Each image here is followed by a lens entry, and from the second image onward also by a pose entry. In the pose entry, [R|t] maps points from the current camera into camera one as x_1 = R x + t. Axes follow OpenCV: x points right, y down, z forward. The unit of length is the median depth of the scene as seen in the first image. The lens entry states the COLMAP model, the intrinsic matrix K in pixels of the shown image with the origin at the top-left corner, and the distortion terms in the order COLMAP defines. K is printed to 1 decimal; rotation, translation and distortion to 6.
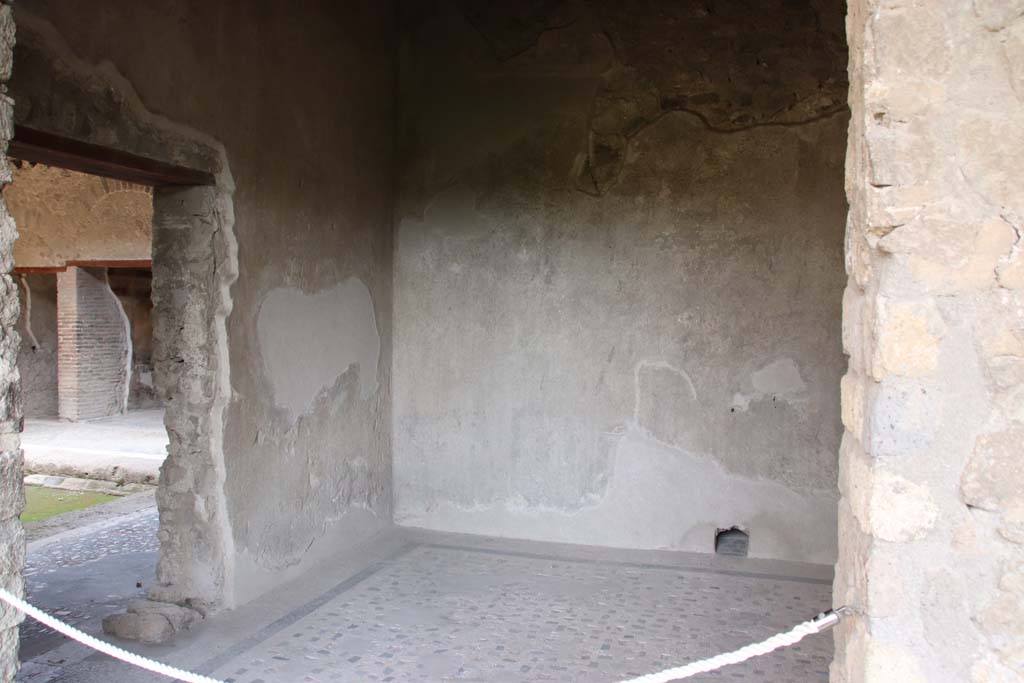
lens RADIAL K [[890.9, 0, 512.0], [0, 890.9, 341.5], [0, 0, 1]] dist [-0.143954, 0.000084]
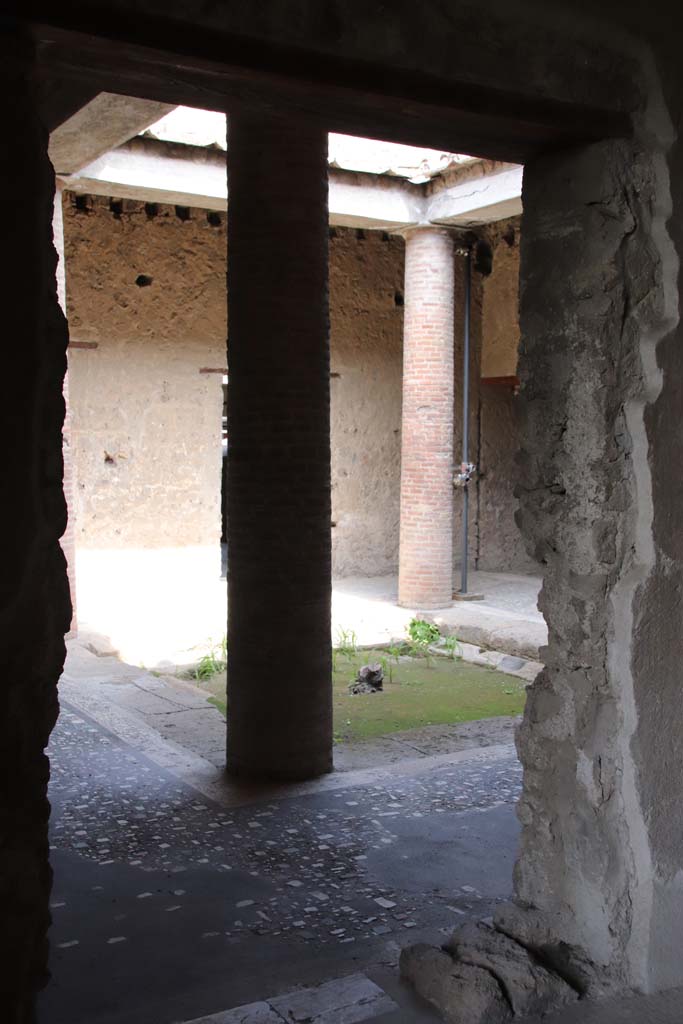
lens RADIAL K [[1129.8, 0, 341.5], [0, 1129.8, 512.0], [0, 0, 1]] dist [-0.002130, 0.280435]
pose [[0.745278, 0.039380, -0.665590, -0.024364], [-0.024040, 0.999192, 0.032199, 0.016002], [0.666320, -0.007997, 0.745623, 0.402519]]
